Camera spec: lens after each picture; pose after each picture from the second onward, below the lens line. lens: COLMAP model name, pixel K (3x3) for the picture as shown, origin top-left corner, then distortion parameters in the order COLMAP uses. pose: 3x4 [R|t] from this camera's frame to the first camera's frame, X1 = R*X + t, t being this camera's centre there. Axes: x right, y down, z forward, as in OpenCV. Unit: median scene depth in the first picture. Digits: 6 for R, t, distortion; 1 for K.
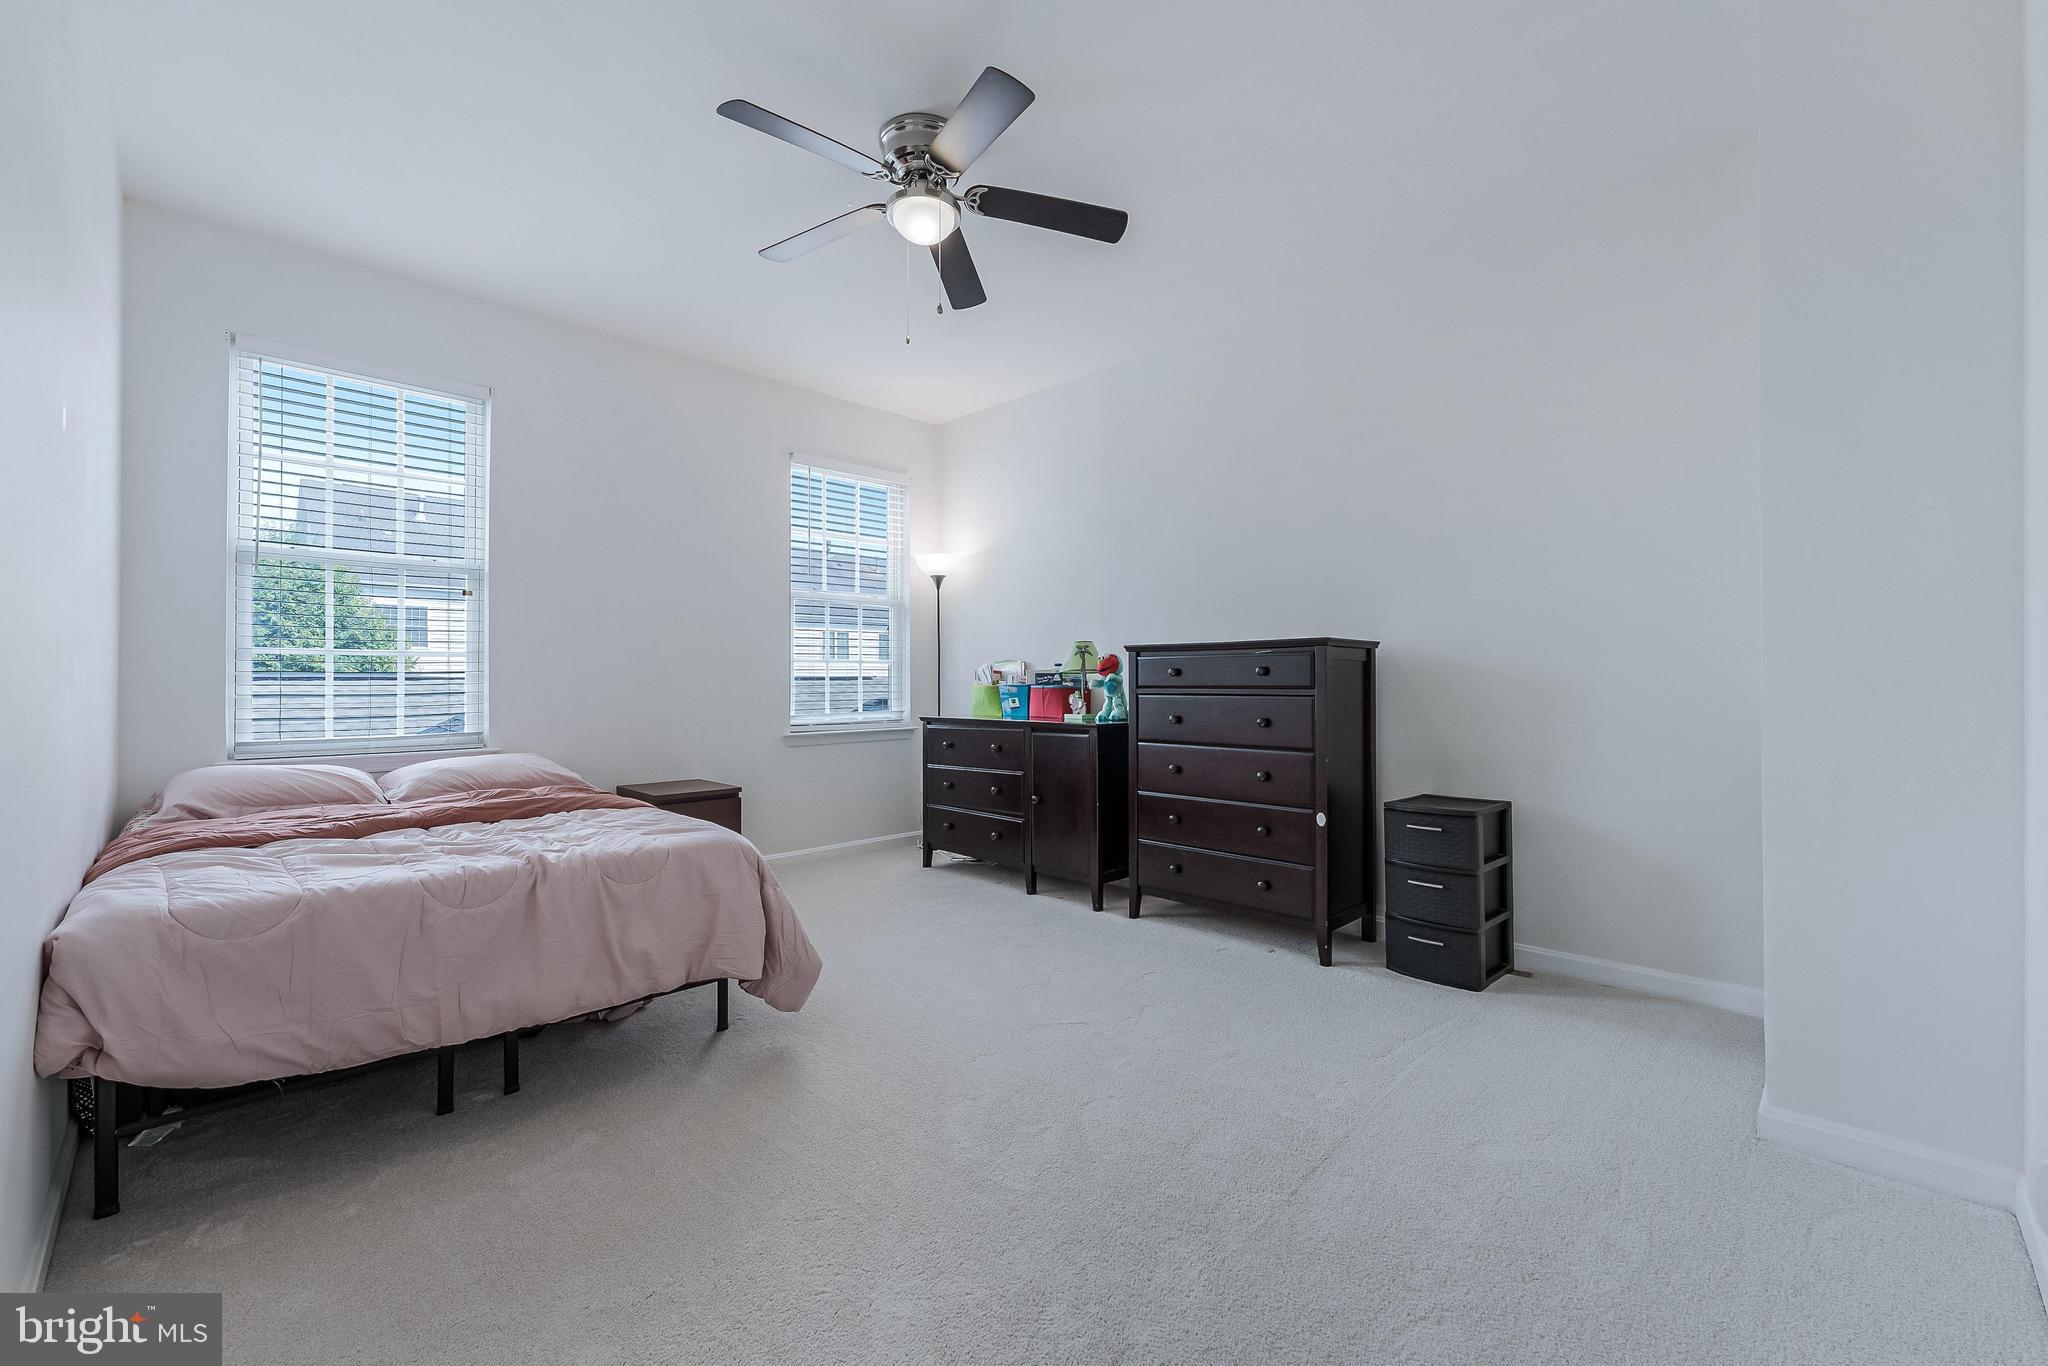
lens RADIAL K [[833.7, 0, 1029.0], [0, 833.7, 661.1], [0, 0, 1]] dist [0.000590, -0.000023]
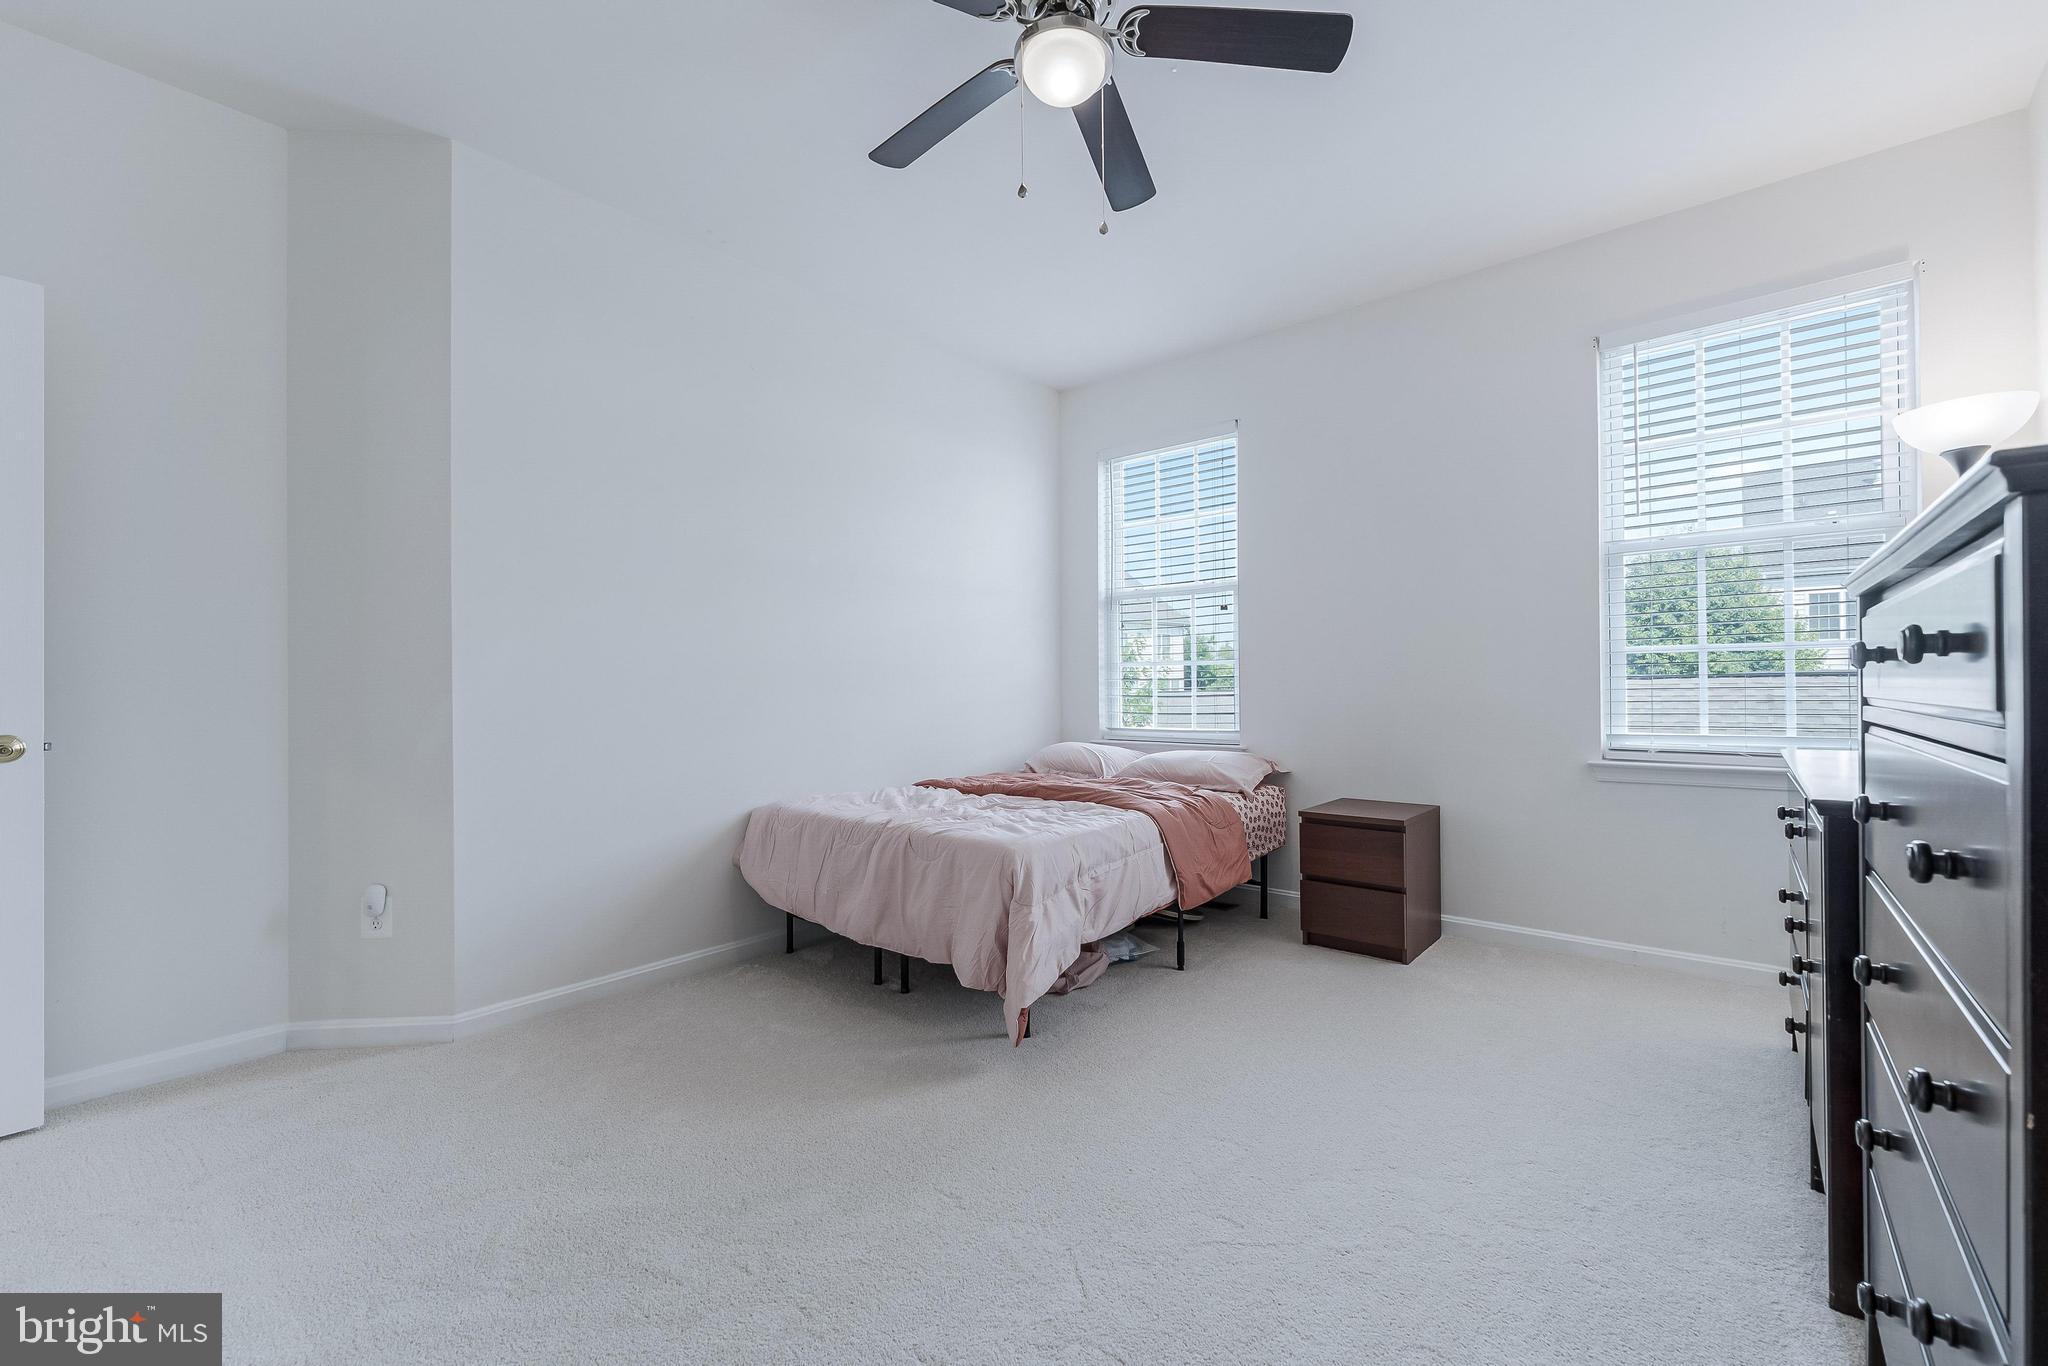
lens RADIAL K [[833.7, 0, 1029.0], [0, 833.7, 661.1], [0, 0, 1]] dist [0.000590, -0.000023]
pose [[0.076658, -0.029119, -0.996632, 0.421488], [0.034330, 0.999058, -0.026549, 0.011701], [0.996466, -0.032180, 0.077586, 0.618936]]
